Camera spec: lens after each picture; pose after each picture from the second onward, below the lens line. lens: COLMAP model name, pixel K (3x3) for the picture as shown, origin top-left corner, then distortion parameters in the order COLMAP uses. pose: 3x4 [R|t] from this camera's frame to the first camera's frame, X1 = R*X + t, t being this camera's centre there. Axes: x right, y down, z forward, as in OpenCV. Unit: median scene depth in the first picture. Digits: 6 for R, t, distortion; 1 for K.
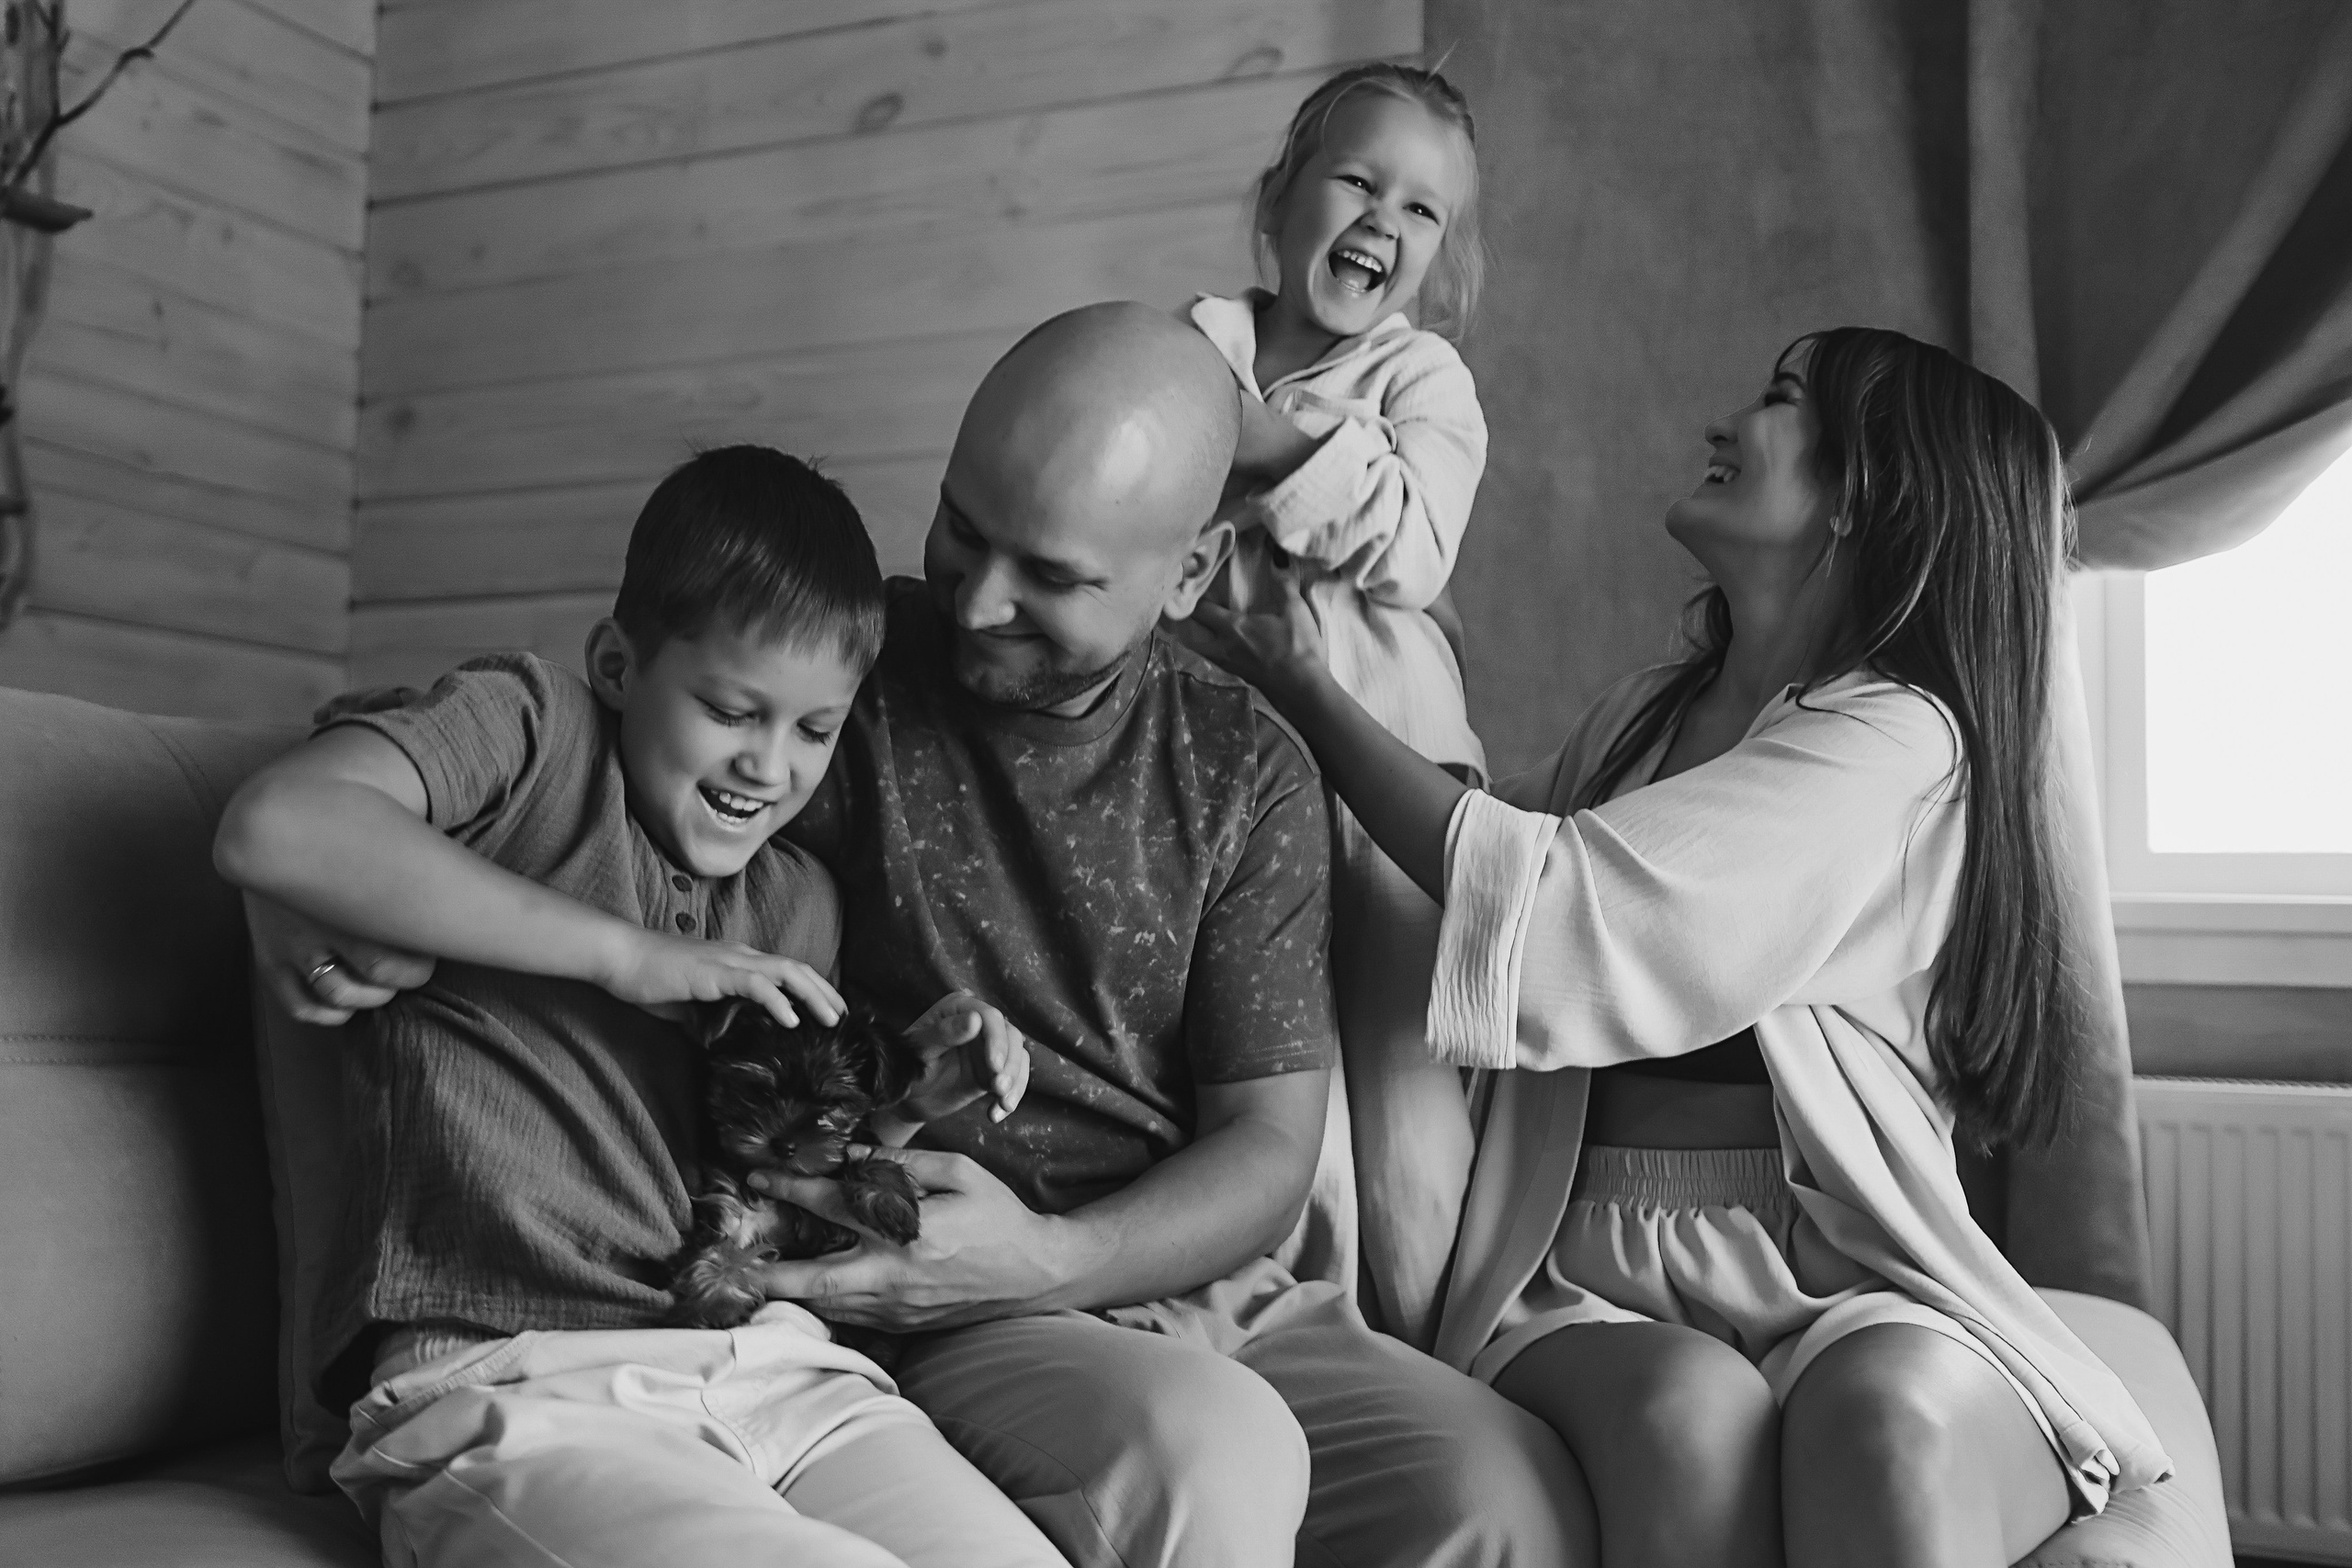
lens RADIAL K [[2271.9, 0, 1146.4], [0, 2271.9, 780.0], [0, 0, 1]] dist [-0.101948, 0.110549]
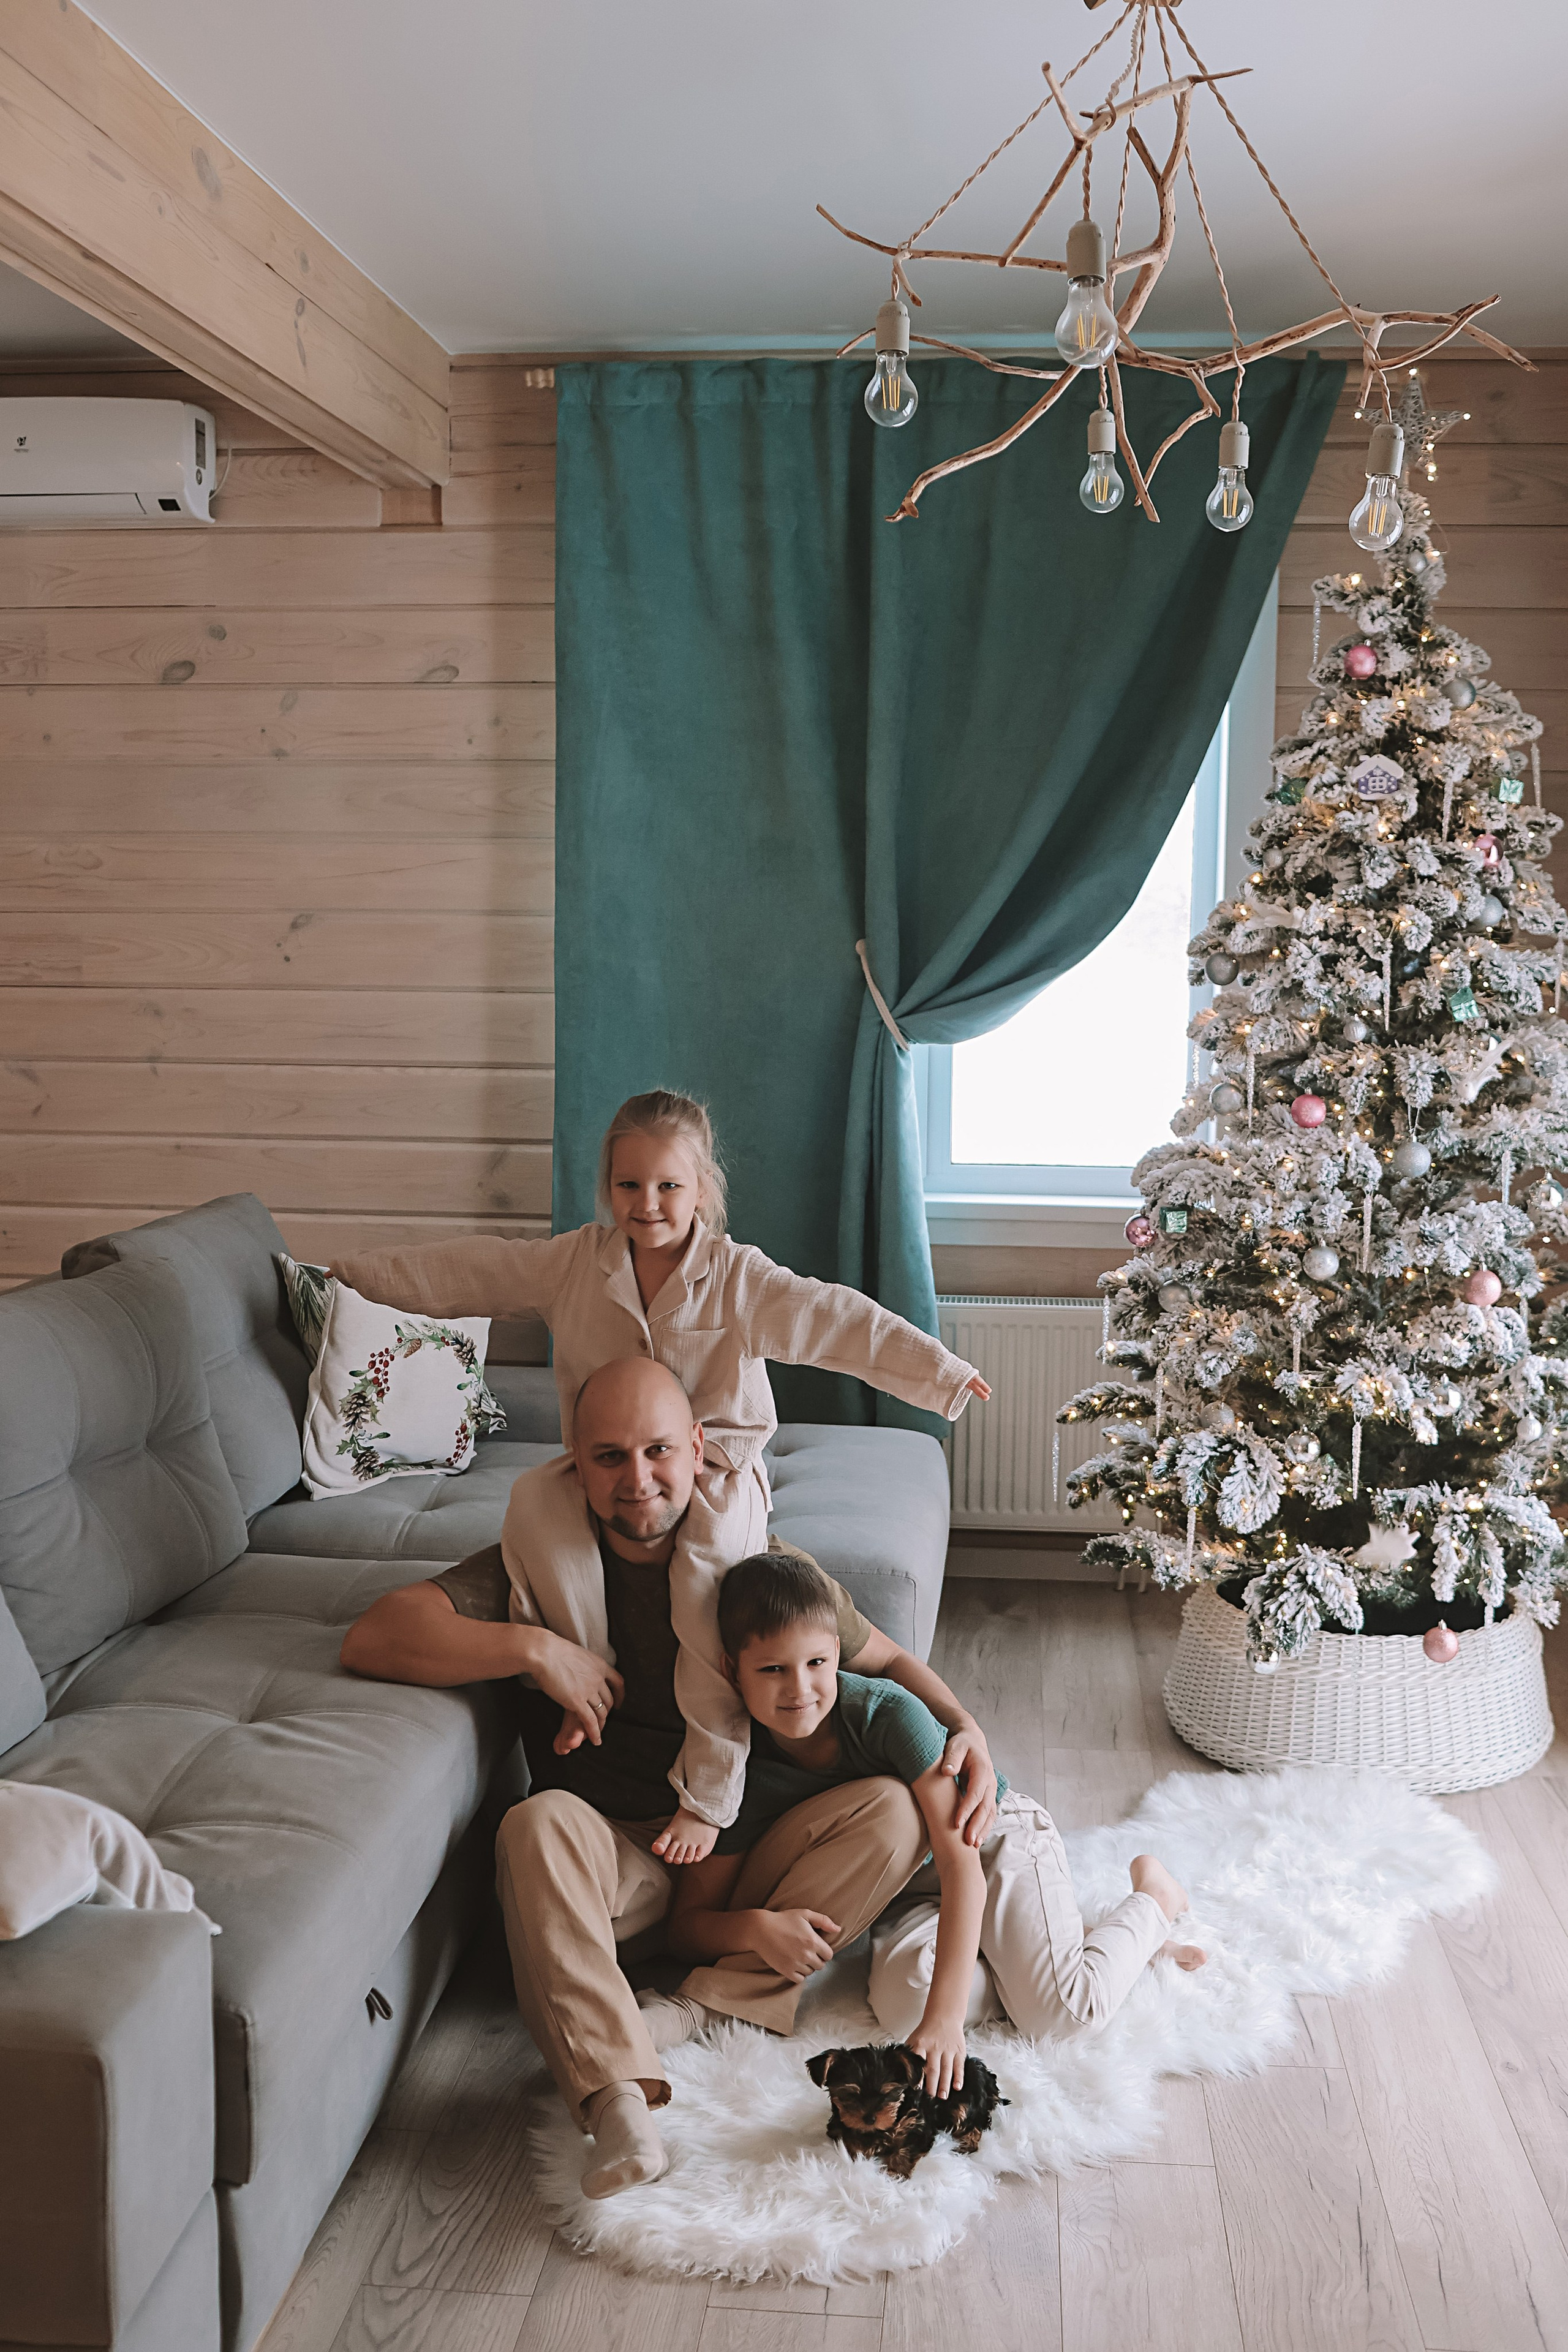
lens RADIAL K [[2298.6, 0, 801.8], [0, 2298.6, 1186.9], [0, 0, 1]] dist [-0.103406, 0.124618]
pose [[0.948326, -0.056118, 0.312295, -0.217895], [-0.008621, 0.979315, 0.202156, -0.271877], [-0.317180, -0.194402, 0.928227, -0.602003]]
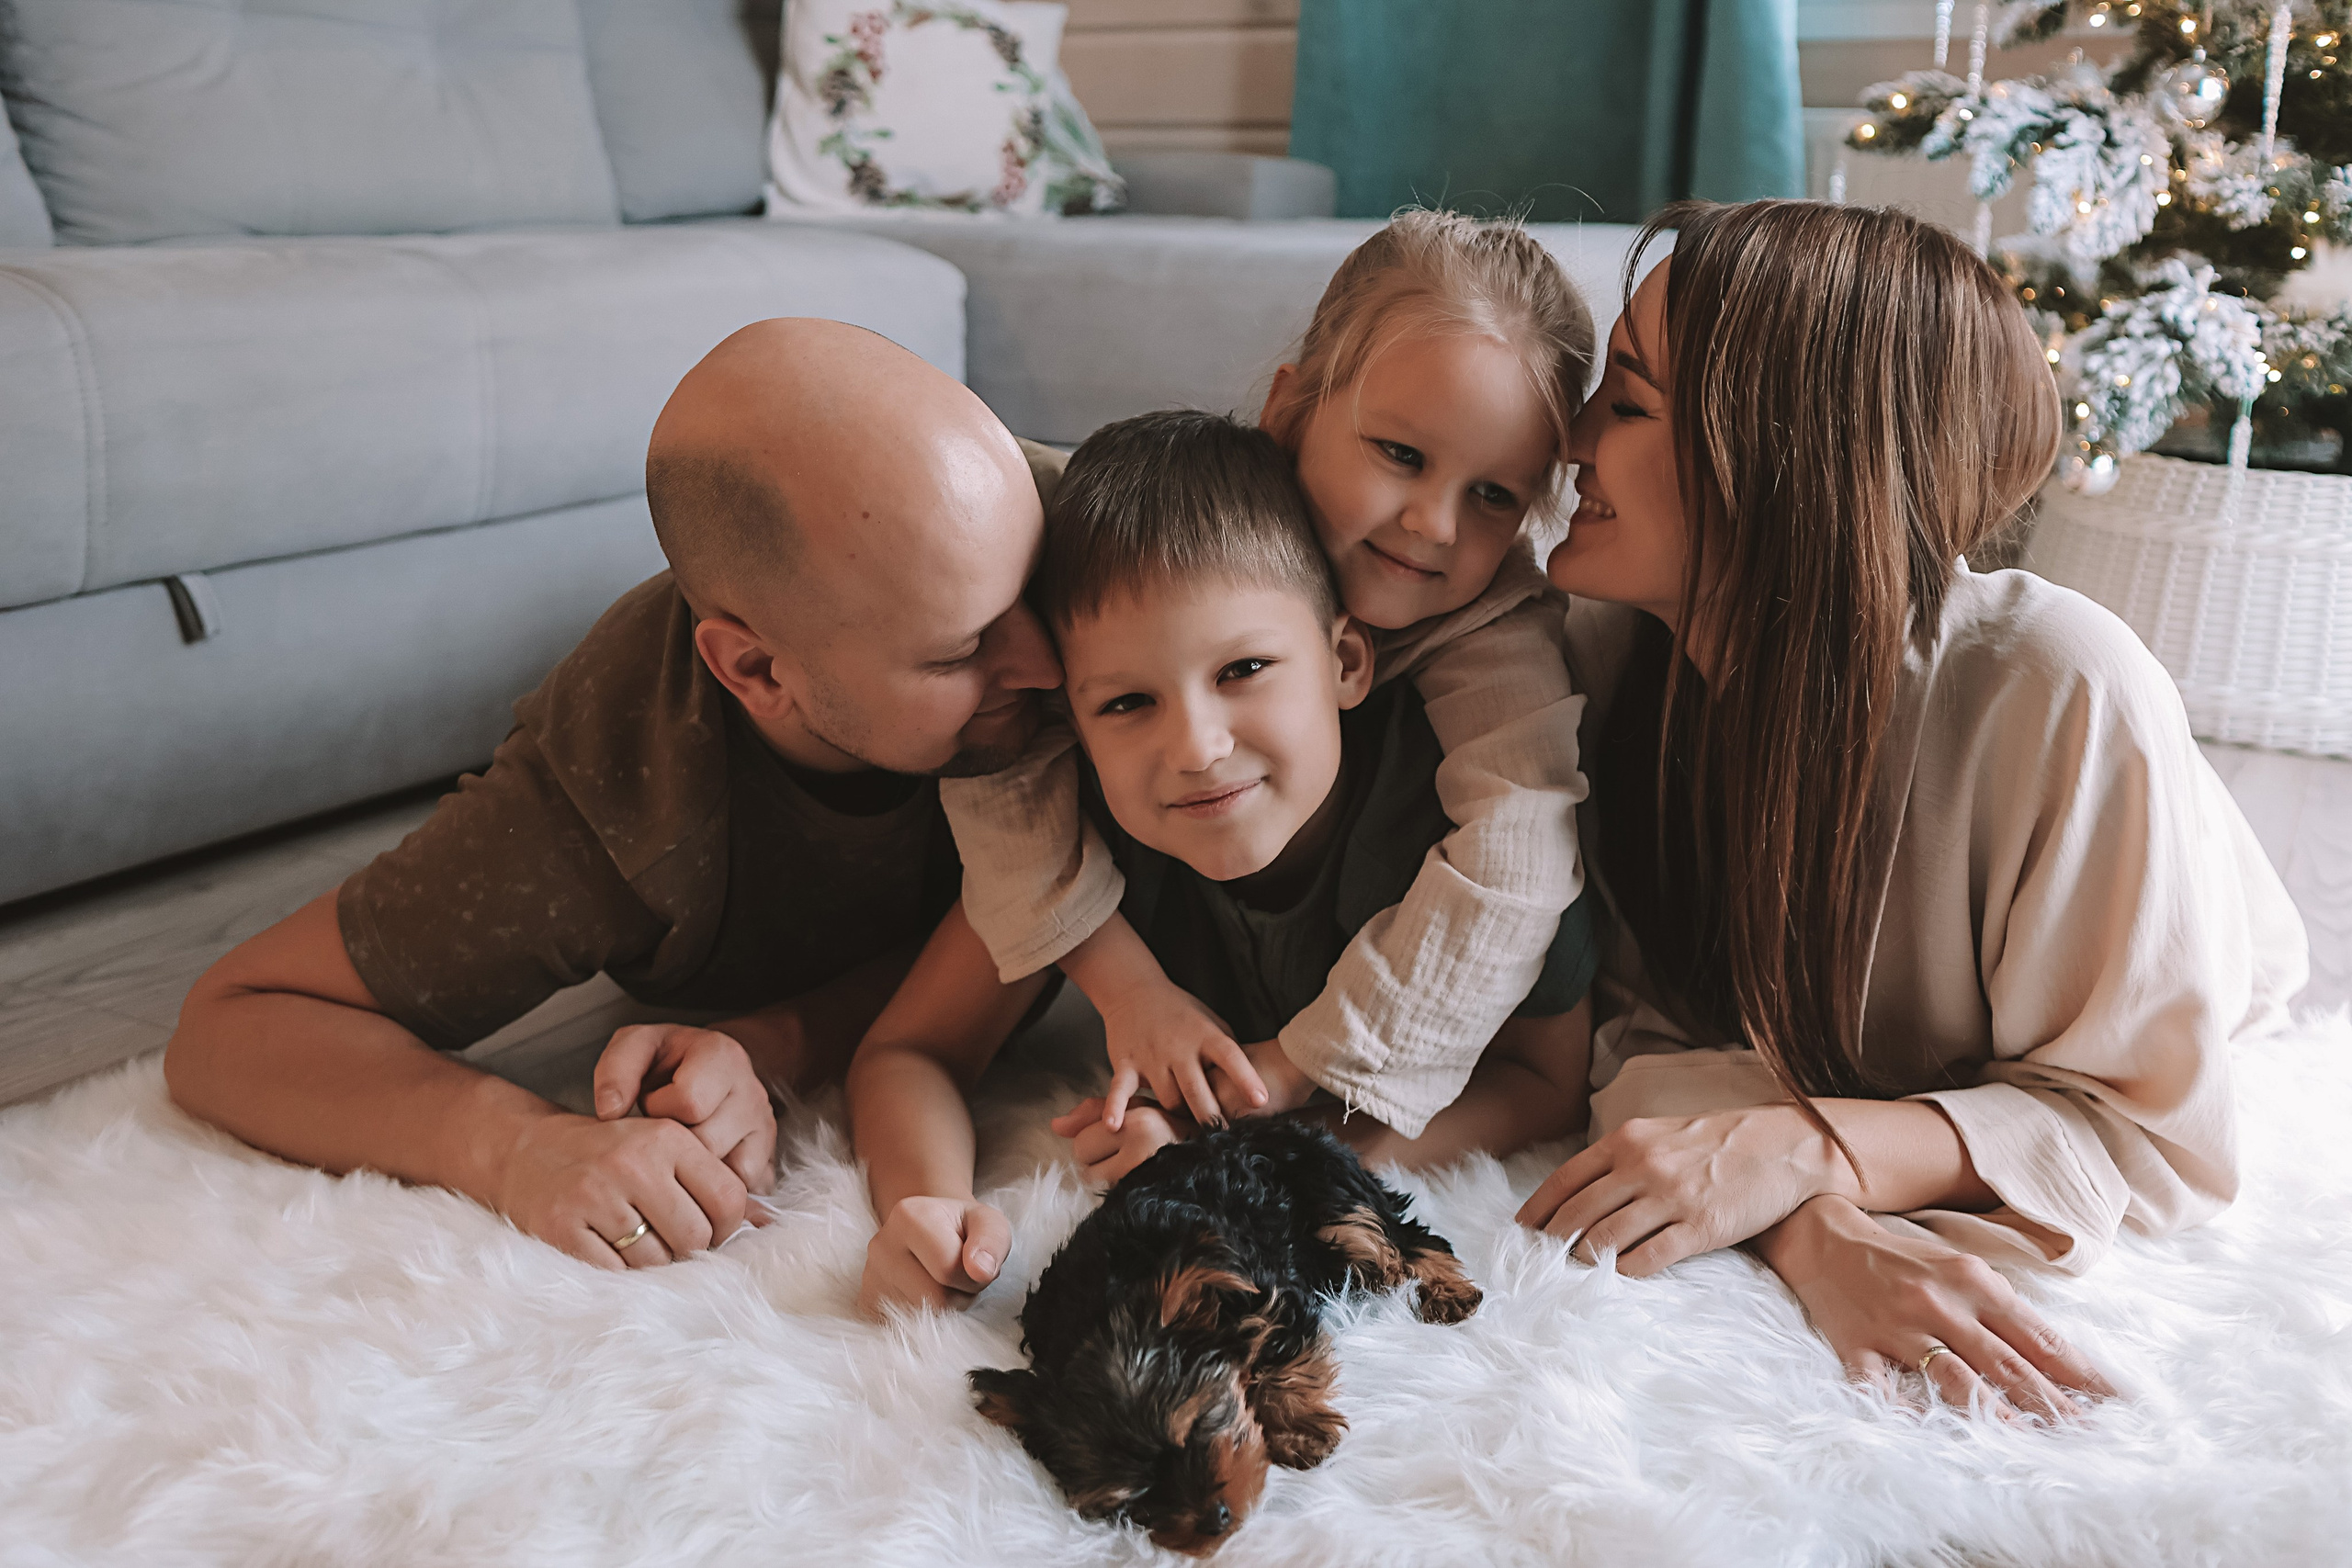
lens RADIAL K [[2259.0, 0, 1167.5], [0, 2259.0, 775.2], [0, 0, 1]] dist [-0.080424, 0.085850]
pose [[0.995240, 0.007528, -0.097158, 0.139087], [0.024254, 0.946503, 0.321783, 0.053842], [0.094383, -0.322608, 0.941815, -0.326525]]
